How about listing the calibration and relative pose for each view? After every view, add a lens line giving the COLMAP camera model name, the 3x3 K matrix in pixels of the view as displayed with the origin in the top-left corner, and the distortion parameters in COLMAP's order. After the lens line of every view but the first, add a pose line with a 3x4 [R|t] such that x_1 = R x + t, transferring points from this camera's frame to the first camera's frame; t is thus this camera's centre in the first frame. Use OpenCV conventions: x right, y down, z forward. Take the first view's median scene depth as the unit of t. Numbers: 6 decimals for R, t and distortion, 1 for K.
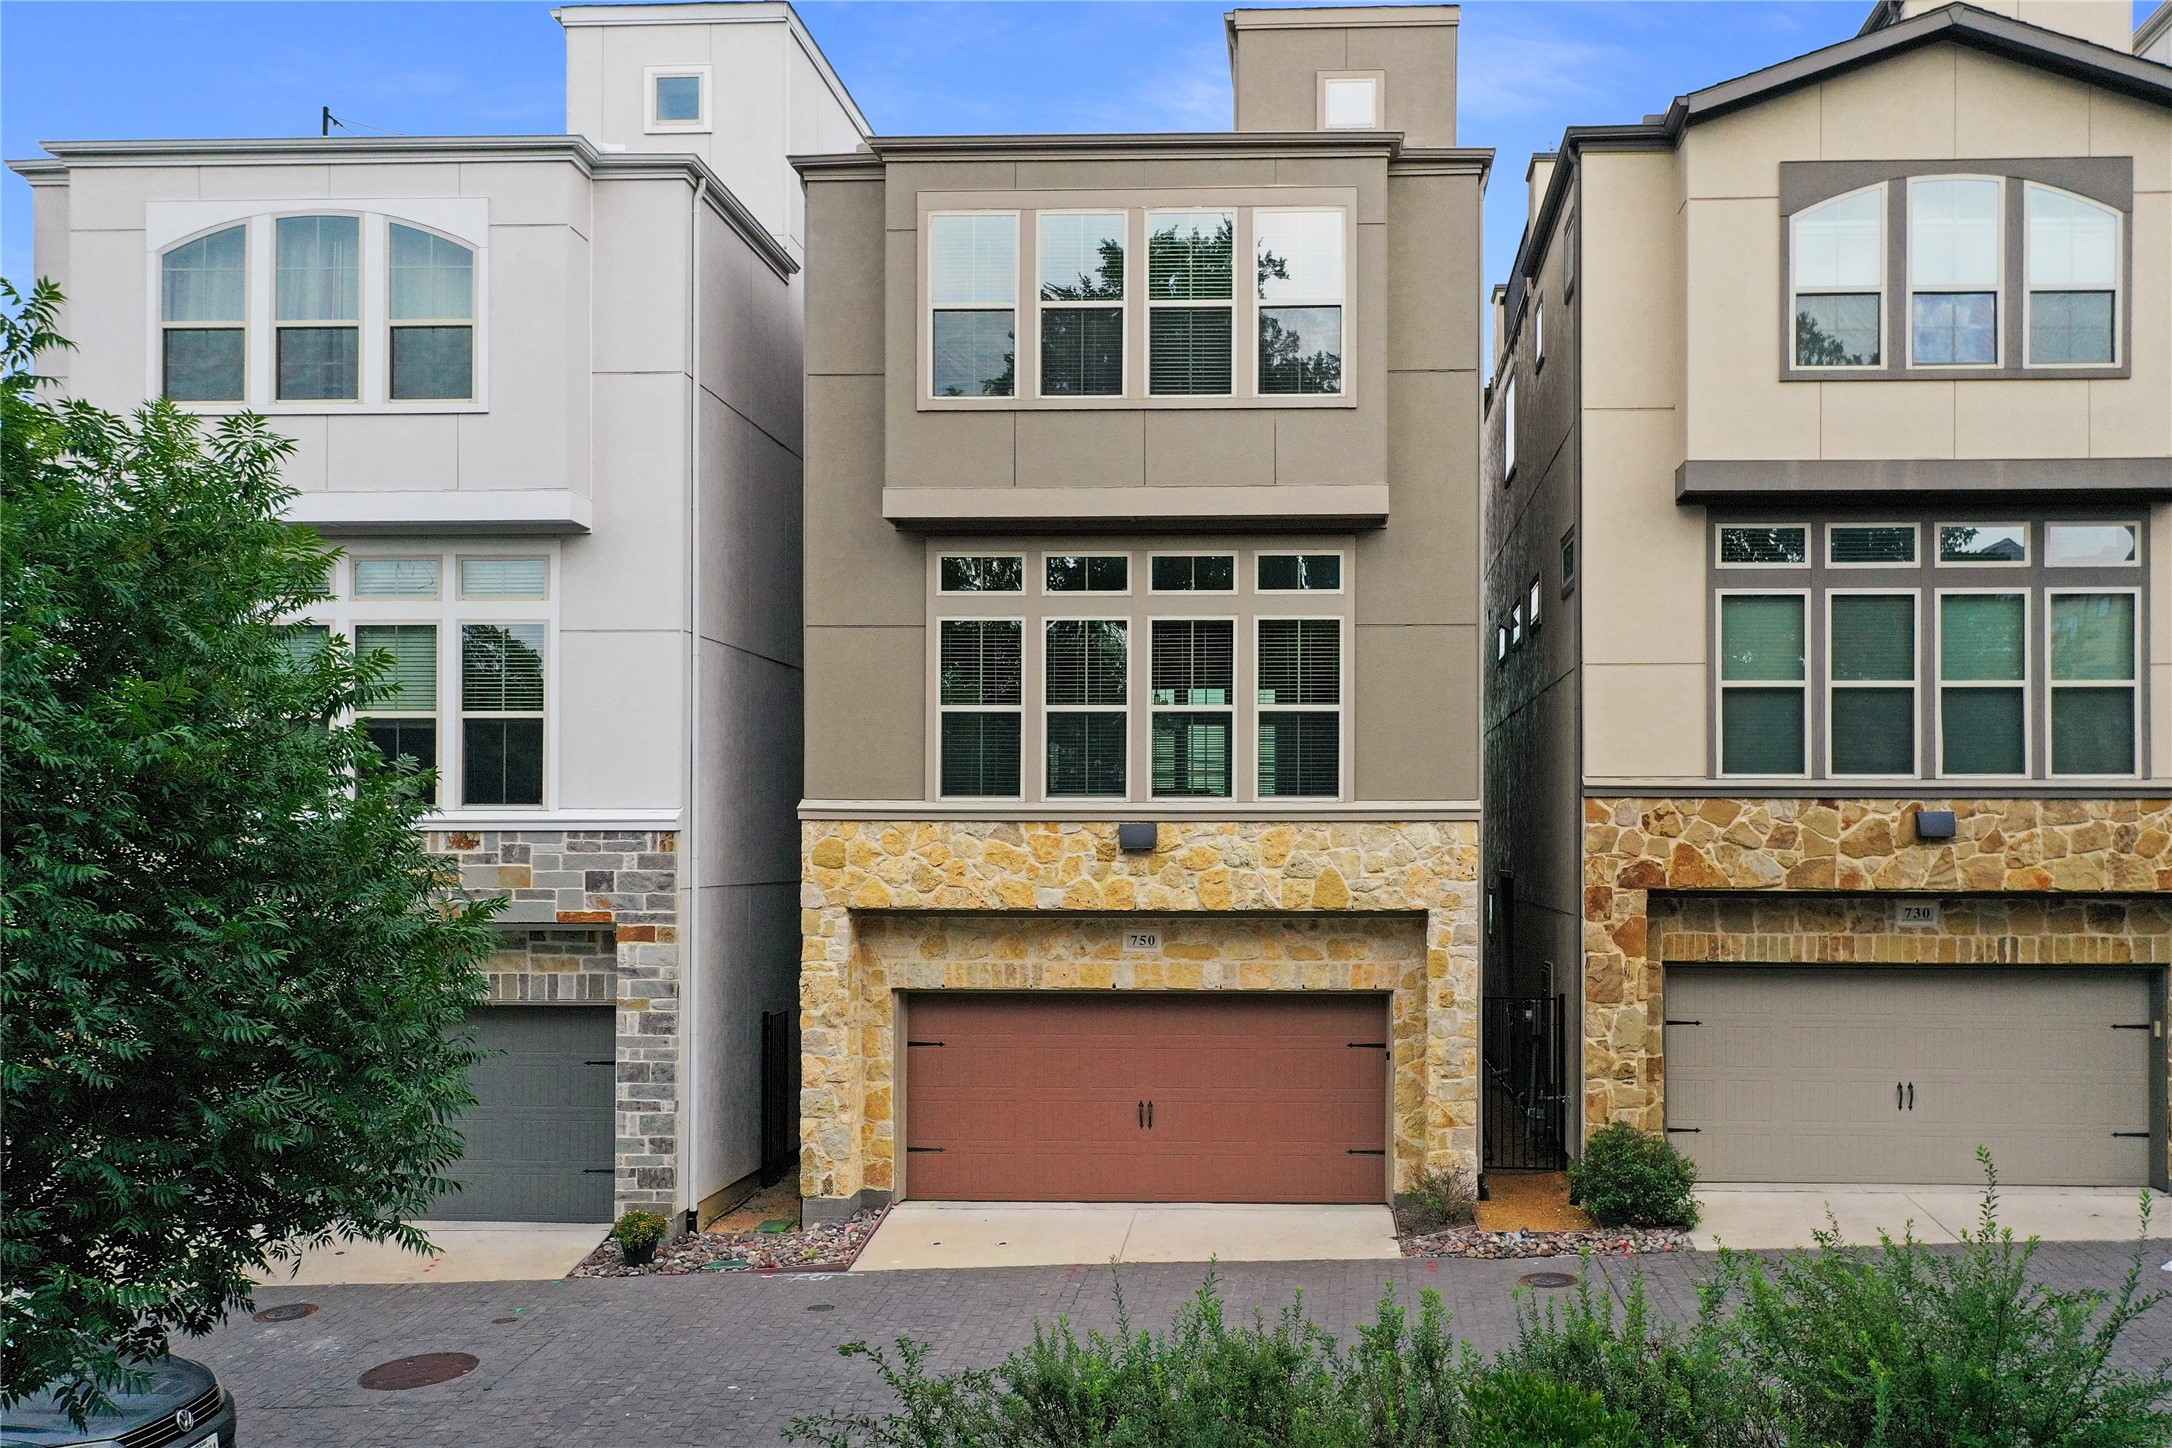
lens RADIAL K [[1756.8, 0, 1252.5], [0, 1756.8, 798.9], [0, 0, 1]] dist [0.001115, 0.005151]
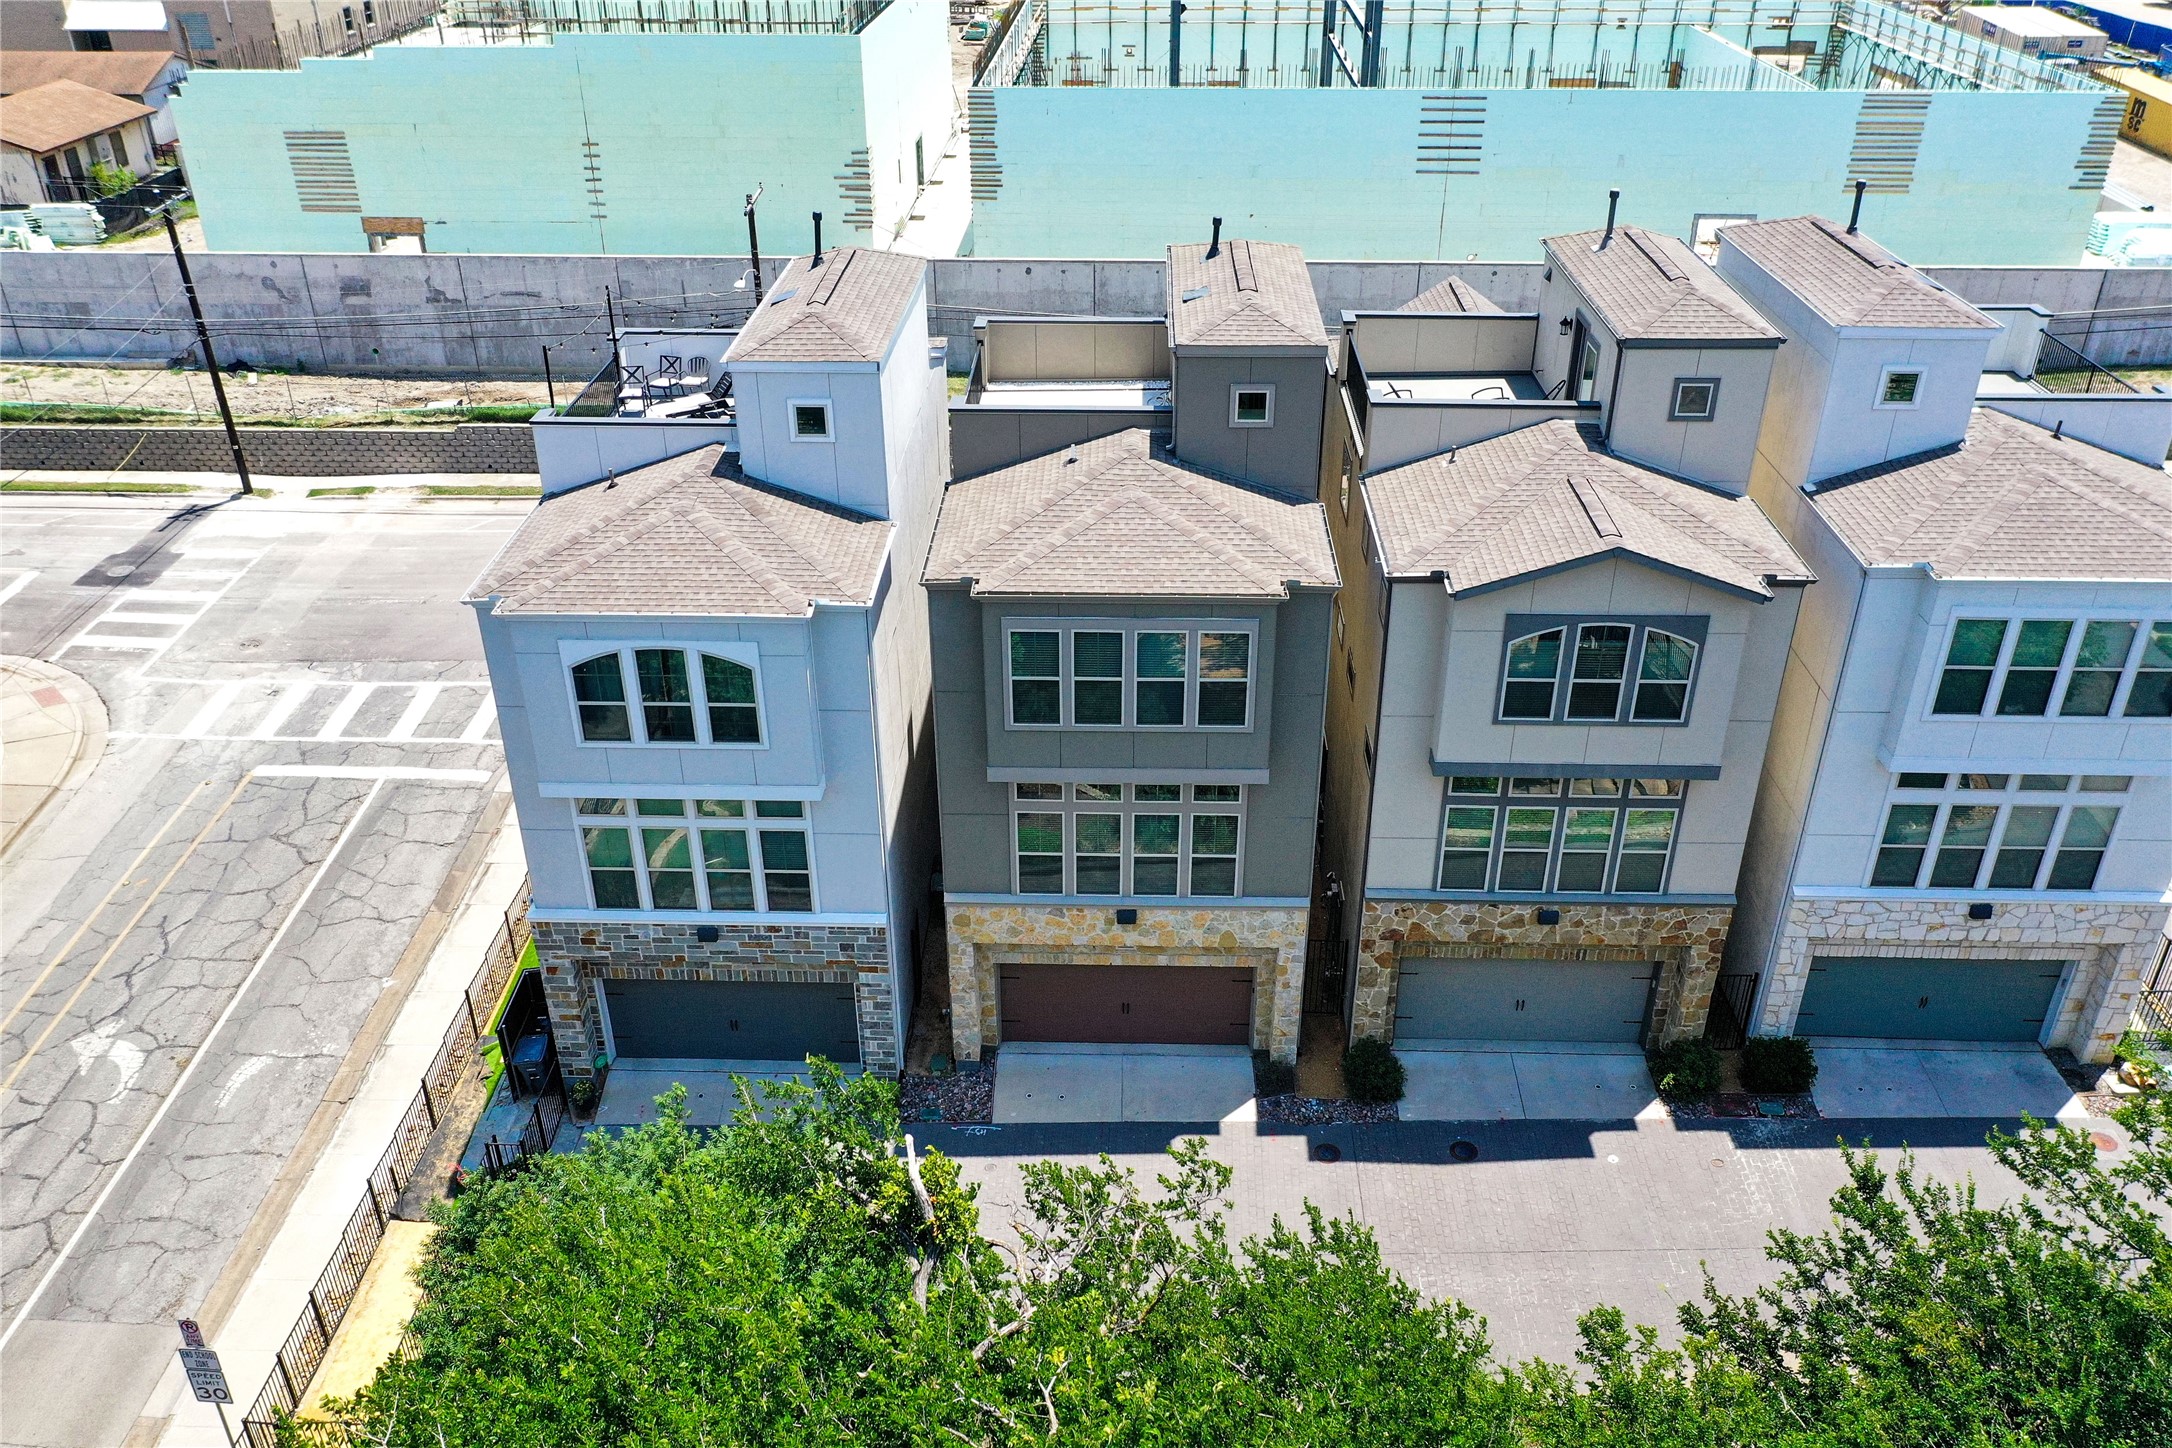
lens RADIAL K [[1704.5, 0, 1086.0], [0, 1704.5, 724.0], [0, 0, 1]] dist [-0.001308, 0.002727]
pose [[0.999981, -0.006125, 0.000846, -0.109238], [0.004861, 0.863325, 0.504625, -1.080996], [-0.003821, -0.504612, 0.863338, -0.474052]]
